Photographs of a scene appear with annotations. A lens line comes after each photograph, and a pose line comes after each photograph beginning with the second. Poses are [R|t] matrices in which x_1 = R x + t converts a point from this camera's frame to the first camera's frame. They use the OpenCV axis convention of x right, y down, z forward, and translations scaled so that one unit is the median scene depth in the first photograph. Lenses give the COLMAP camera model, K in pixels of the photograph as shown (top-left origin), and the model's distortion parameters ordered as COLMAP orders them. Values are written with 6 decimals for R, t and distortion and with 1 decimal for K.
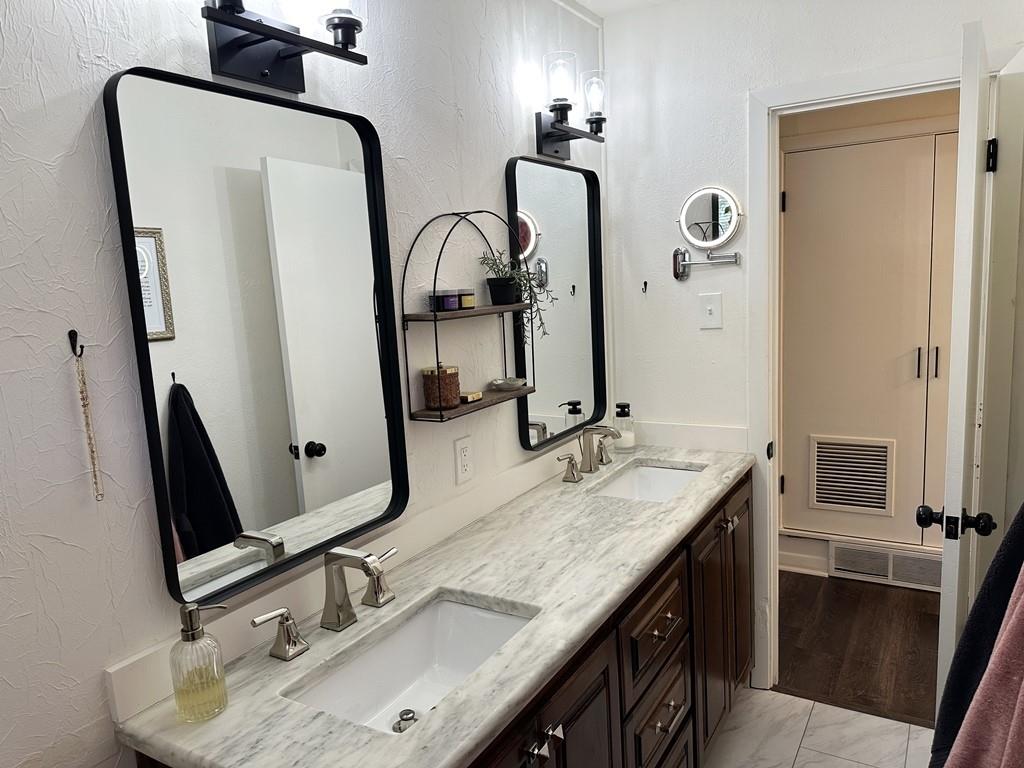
lens RADIAL K [[725.9, 0, 515.8], [0, 725.9, 385.1], [0, 0, 1]] dist [0.050949, -0.056407]
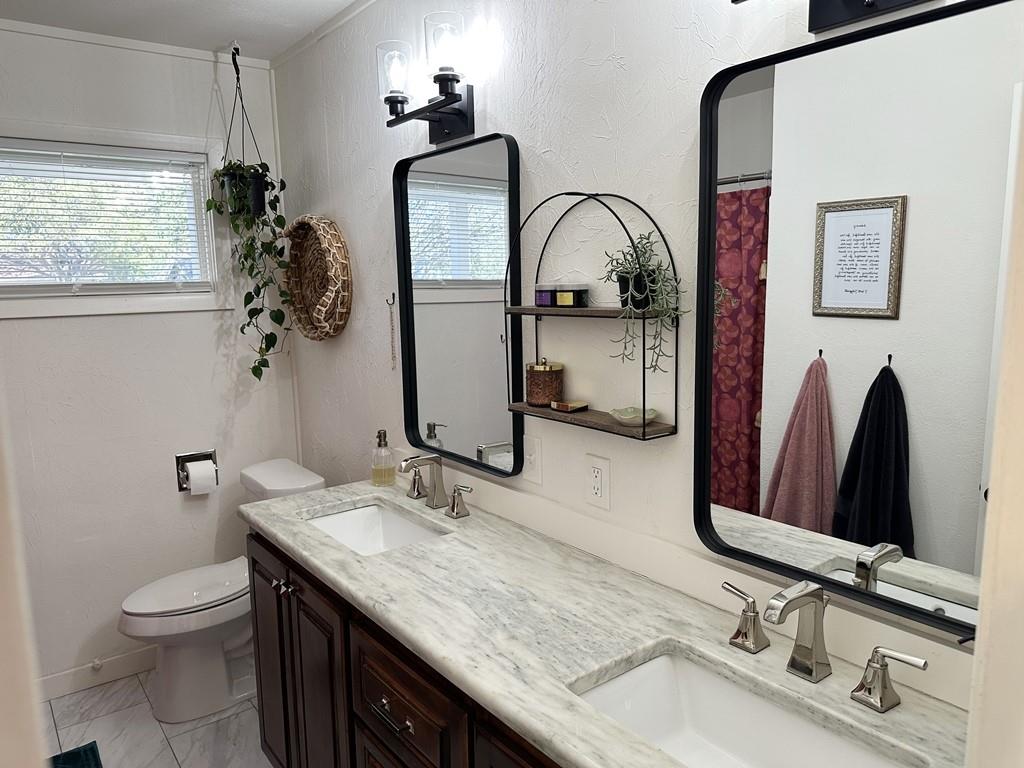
lens RADIAL K [[725.9, 0, 515.2], [0, 725.9, 382.1], [0, 0, 1]] dist [0.050949, -0.056407]
pose [[-0.364659, 0.191410, -0.911255, 0.789330], [-0.105255, 0.963897, 0.244588, -0.230242], [0.925173, 0.185106, -0.331347, 1.267193]]
